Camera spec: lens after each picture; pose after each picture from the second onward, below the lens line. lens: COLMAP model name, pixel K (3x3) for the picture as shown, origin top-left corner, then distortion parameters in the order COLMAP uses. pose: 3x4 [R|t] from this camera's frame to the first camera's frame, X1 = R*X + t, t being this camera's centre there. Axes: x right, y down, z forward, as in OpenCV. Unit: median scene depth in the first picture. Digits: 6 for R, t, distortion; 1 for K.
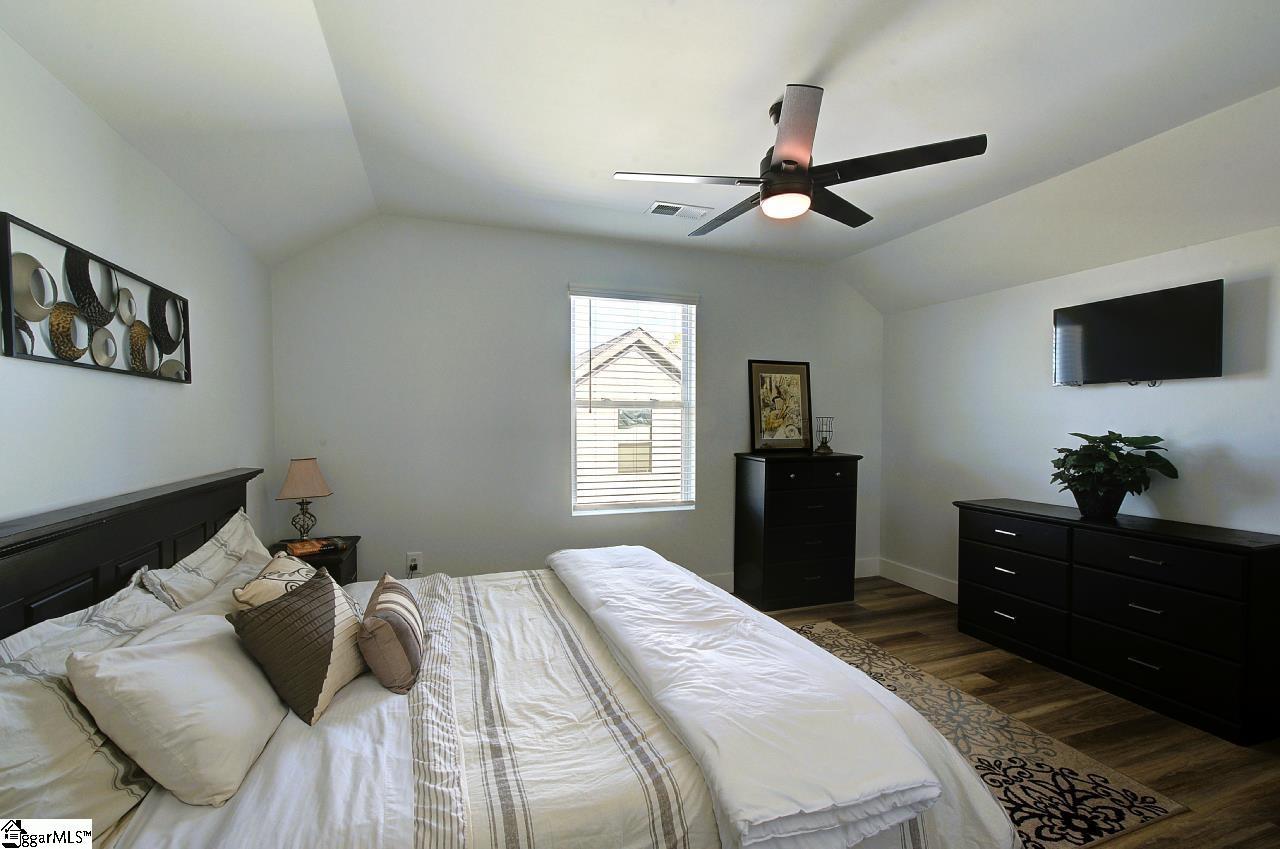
lens RADIAL K [[580.0, 0, 632.4], [0, 580.0, 442.0], [0, 0, 1]] dist [-0.000966, 0.001318]
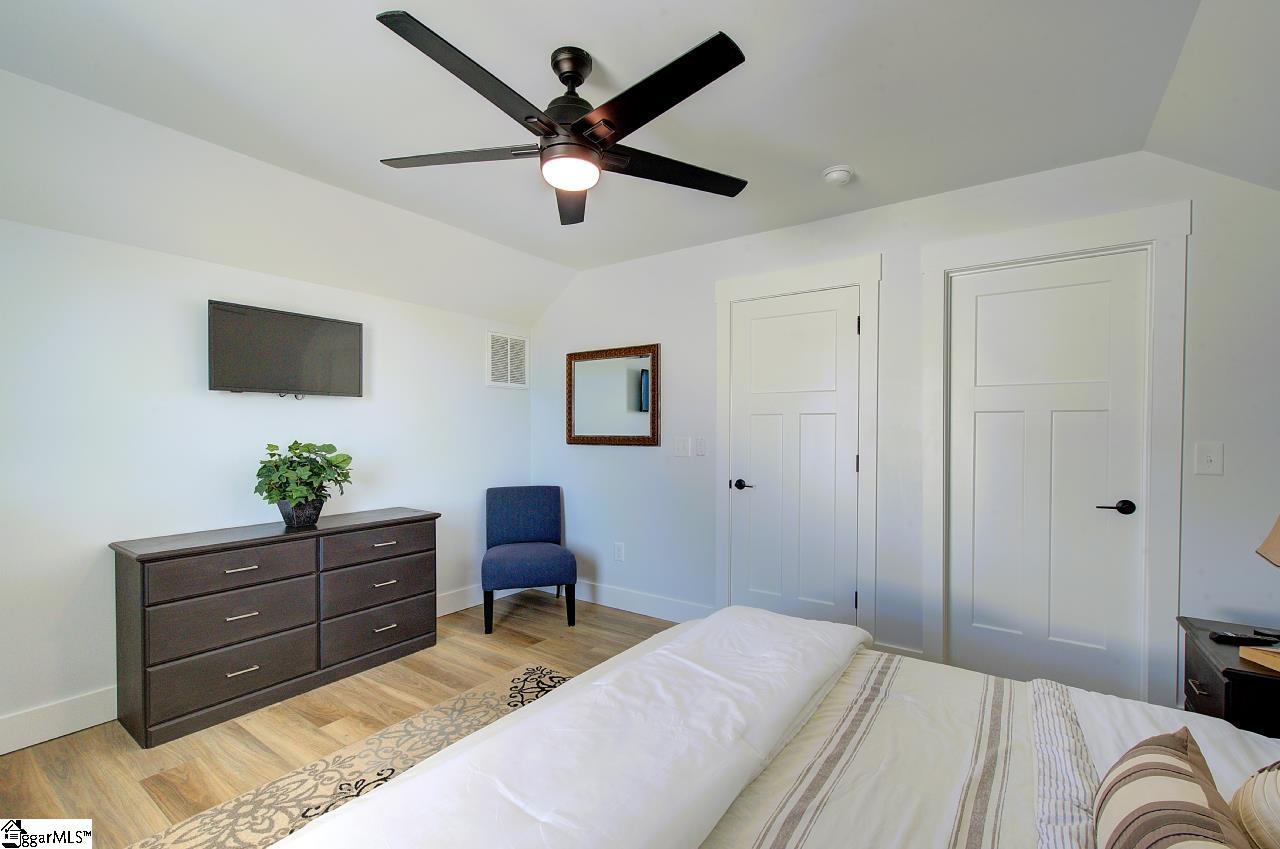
lens RADIAL K [[572.1, 0, 640.0], [0, 572.1, 424.5], [0, 0, 1]] dist [0.001810, 0.000364]
pose [[-0.599216, 0.002198, 0.800584, -0.369721], [0.029154, 0.999393, 0.019077, -0.050249], [-0.800056, 0.034771, -0.598916, 1.135335]]
